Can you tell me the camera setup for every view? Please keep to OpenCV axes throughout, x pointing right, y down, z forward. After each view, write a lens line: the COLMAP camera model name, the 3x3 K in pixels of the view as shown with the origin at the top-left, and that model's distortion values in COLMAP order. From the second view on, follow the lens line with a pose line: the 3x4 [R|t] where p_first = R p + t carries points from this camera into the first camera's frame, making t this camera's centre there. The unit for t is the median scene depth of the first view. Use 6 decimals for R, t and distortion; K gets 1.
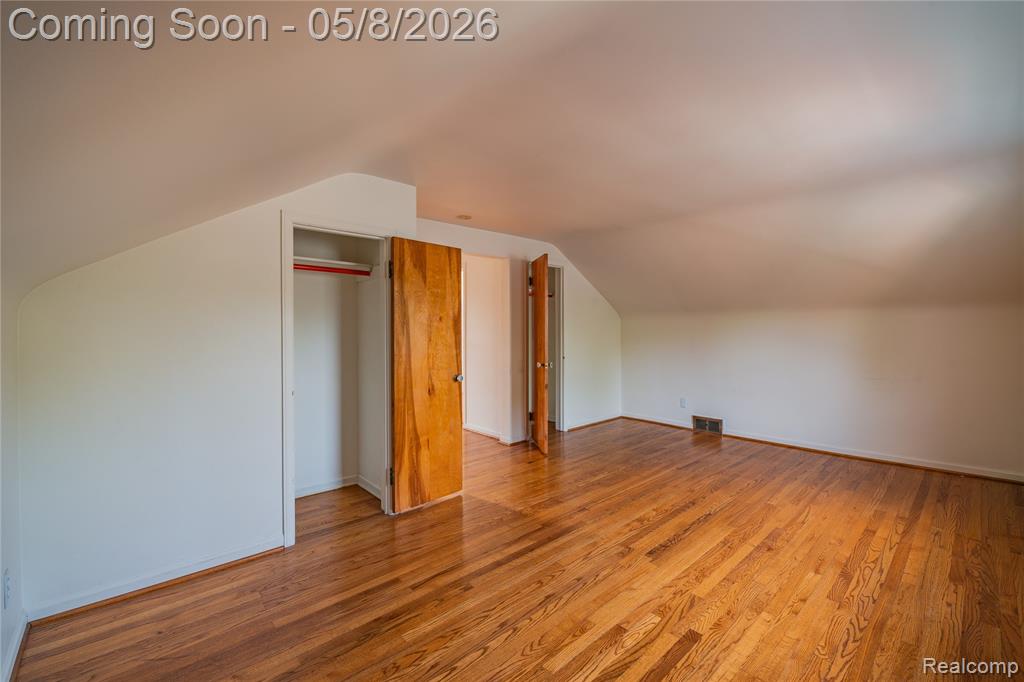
lens RADIAL K [[435.7, 0, 517.5], [0, 435.7, 337.6], [0, 0, 1]] dist [-0.014008, -0.001390]
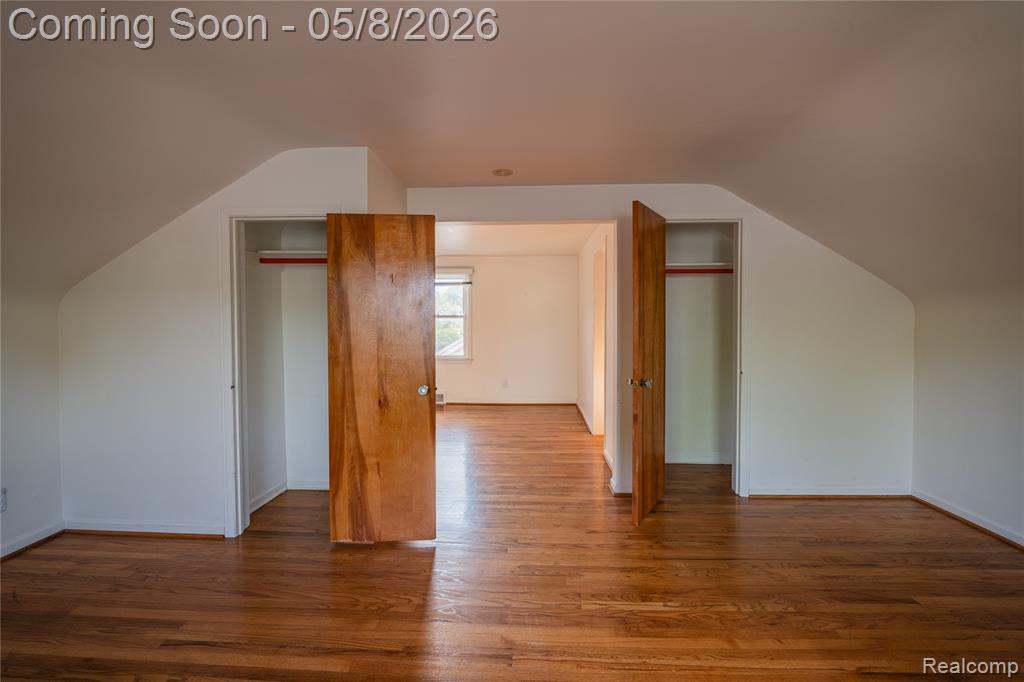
lens RADIAL K [[435.7, 0, 510.0], [0, 435.7, 335.5], [0, 0, 1]] dist [-0.014008, -0.001390]
pose [[0.701648, 0.025367, -0.712072, 0.525917], [-0.018757, 0.999677, 0.017130, -0.016869], [0.712276, 0.001337, 0.701898, 0.616801]]
